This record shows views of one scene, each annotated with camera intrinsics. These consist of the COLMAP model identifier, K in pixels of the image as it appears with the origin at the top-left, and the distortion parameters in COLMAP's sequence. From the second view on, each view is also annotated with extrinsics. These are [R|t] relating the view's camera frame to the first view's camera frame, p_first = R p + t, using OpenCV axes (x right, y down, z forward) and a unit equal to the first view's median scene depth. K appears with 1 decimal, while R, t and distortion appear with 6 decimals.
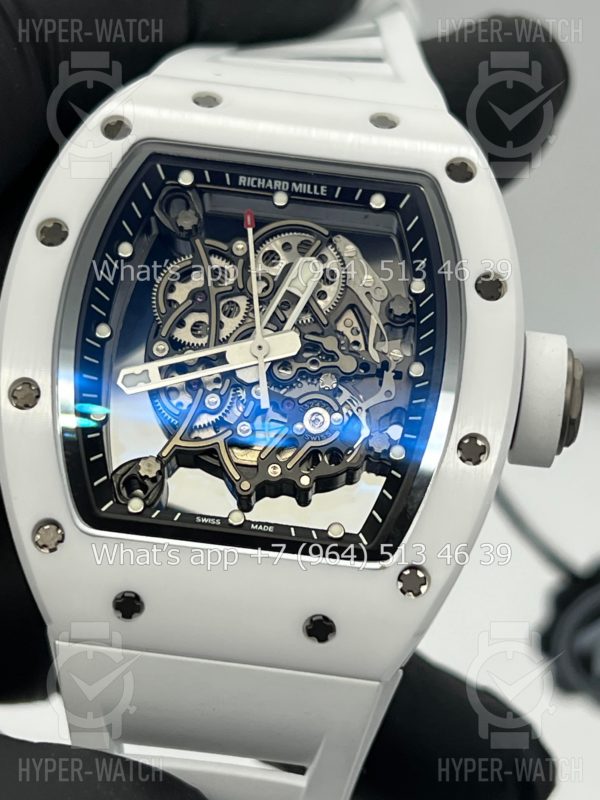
lens RADIAL K [[2008.2, 0, 300.0], [0, 2008.2, 400.0], [0, 0, 1]] dist [0.372473, -1.084369]
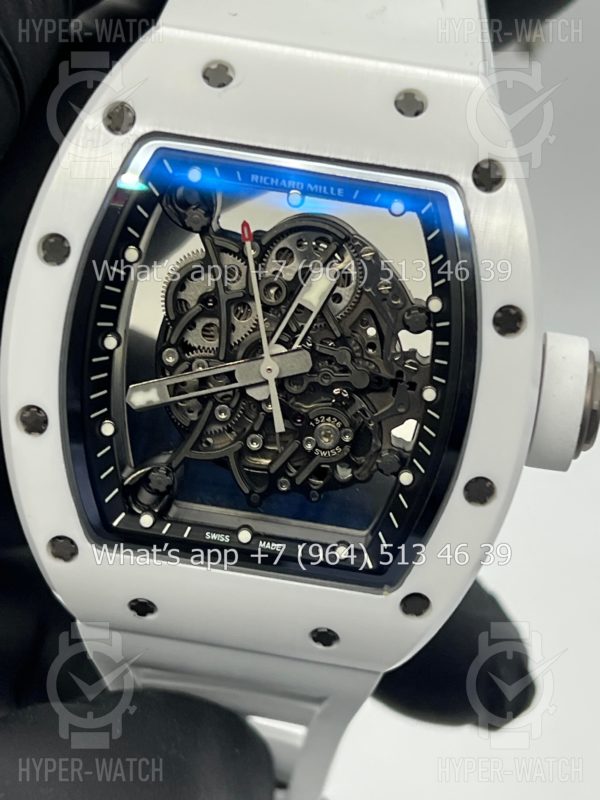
lens RADIAL K [[2008.2, 0, 300.0], [0, 2008.2, 400.0], [0, 0, 1]] dist [0.372473, -1.084369]
pose [[0.996342, 0.036114, -0.077452, 0.070088], [0.001131, 0.900668, 0.434507, -0.430597], [0.085451, -0.433005, 0.897332, 0.116606]]
